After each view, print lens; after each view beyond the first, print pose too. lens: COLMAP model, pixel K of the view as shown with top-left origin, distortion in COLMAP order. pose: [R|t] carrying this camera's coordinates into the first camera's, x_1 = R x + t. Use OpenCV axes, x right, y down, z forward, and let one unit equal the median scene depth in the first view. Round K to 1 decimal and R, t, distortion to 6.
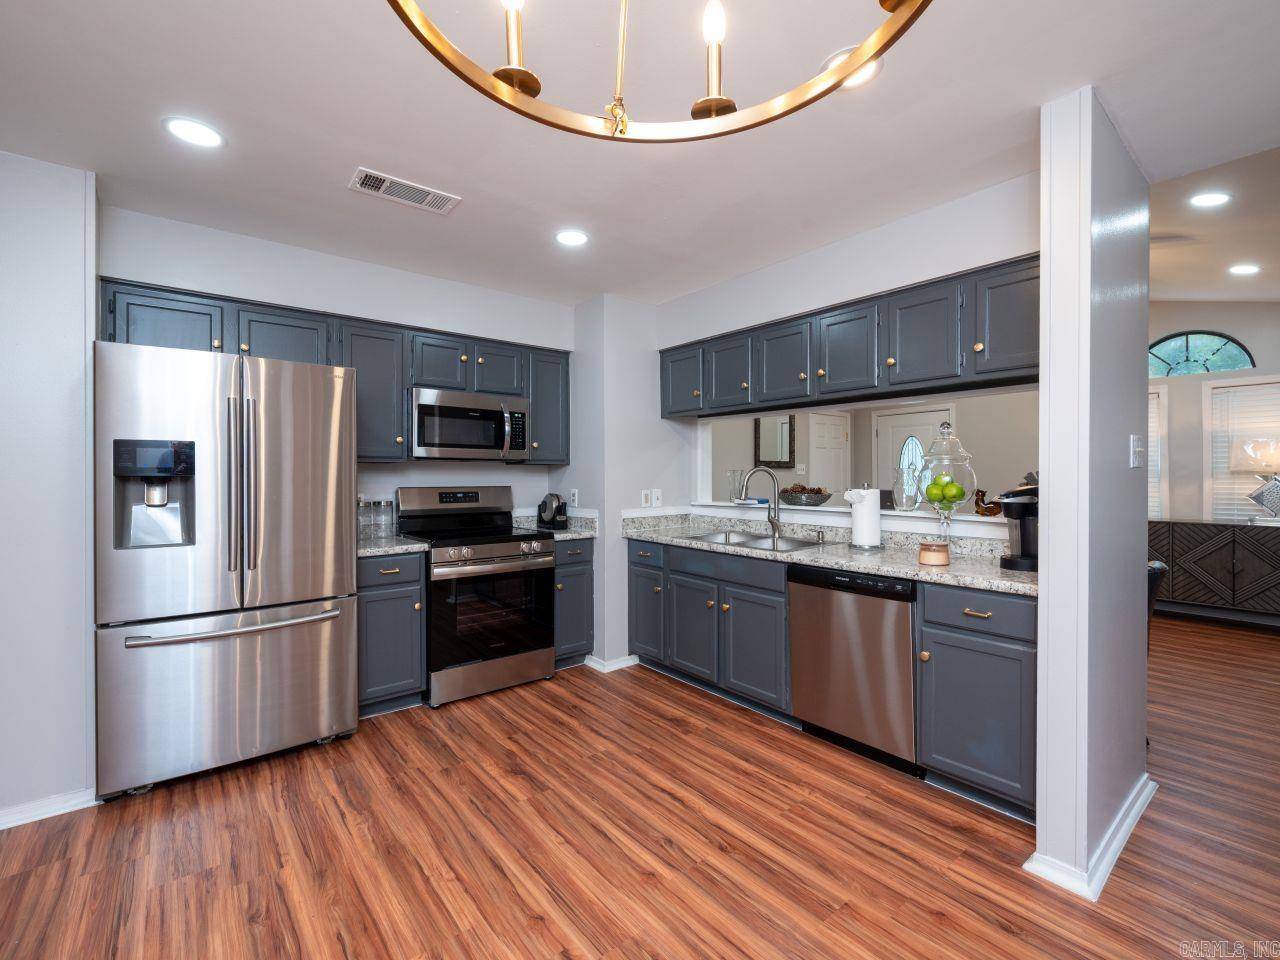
lens RADIAL K [[578.0, 0, 640.0], [0, 578.0, 480.0], [0, 0, 1]] dist [0.001444, 0.000275]
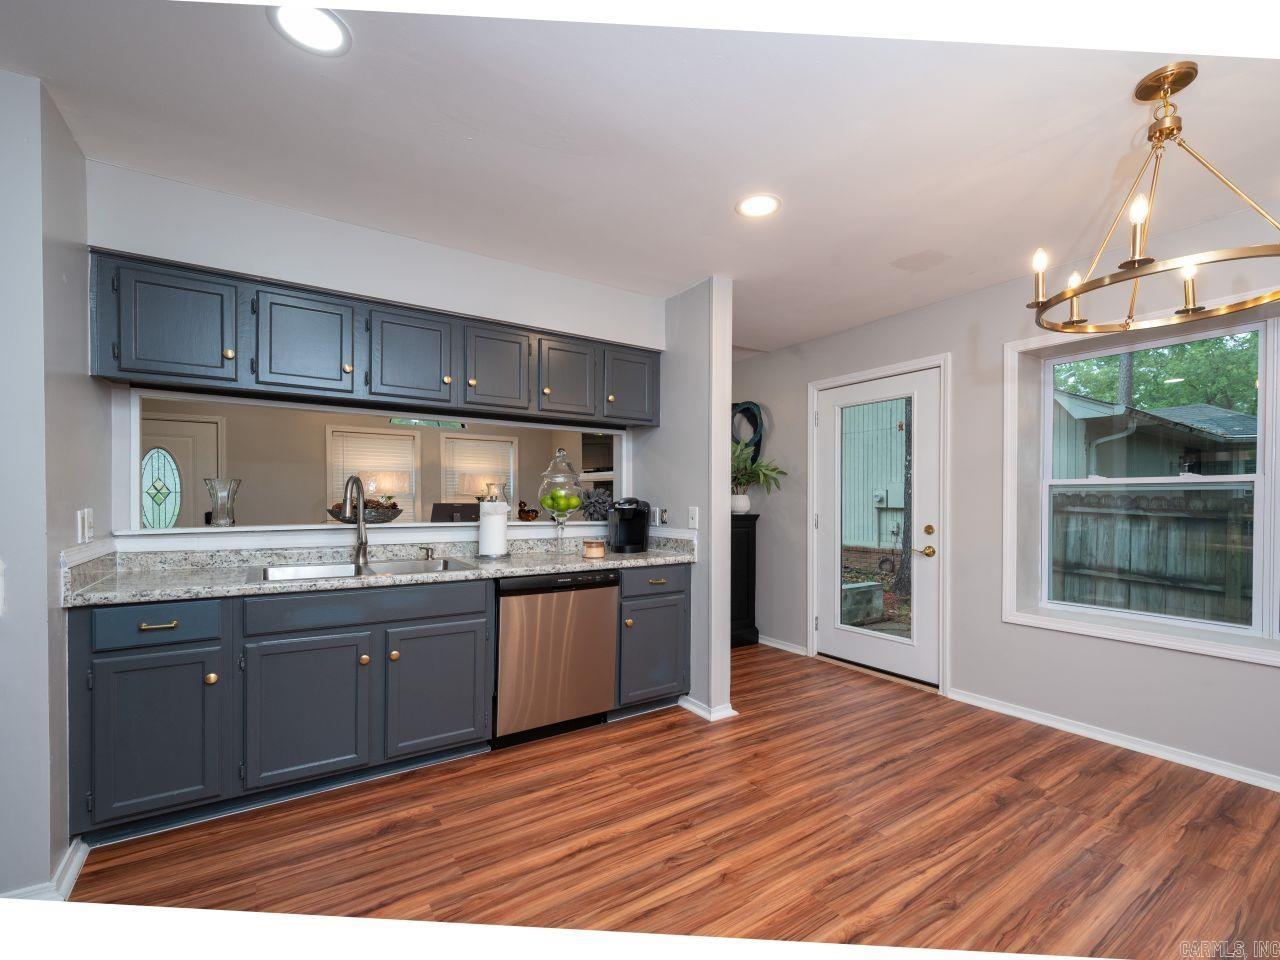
lens RADIAL K [[544.9, 0, 635.8], [0, 544.9, 501.6], [0, 0, 1]] dist [0.001873, 0.000332]
pose [[0.114250, -0.014820, 0.993341, -0.764964], [-0.003807, 0.999875, 0.015356, -0.001980], [-0.993445, -0.005536, 0.114180, 0.834321]]
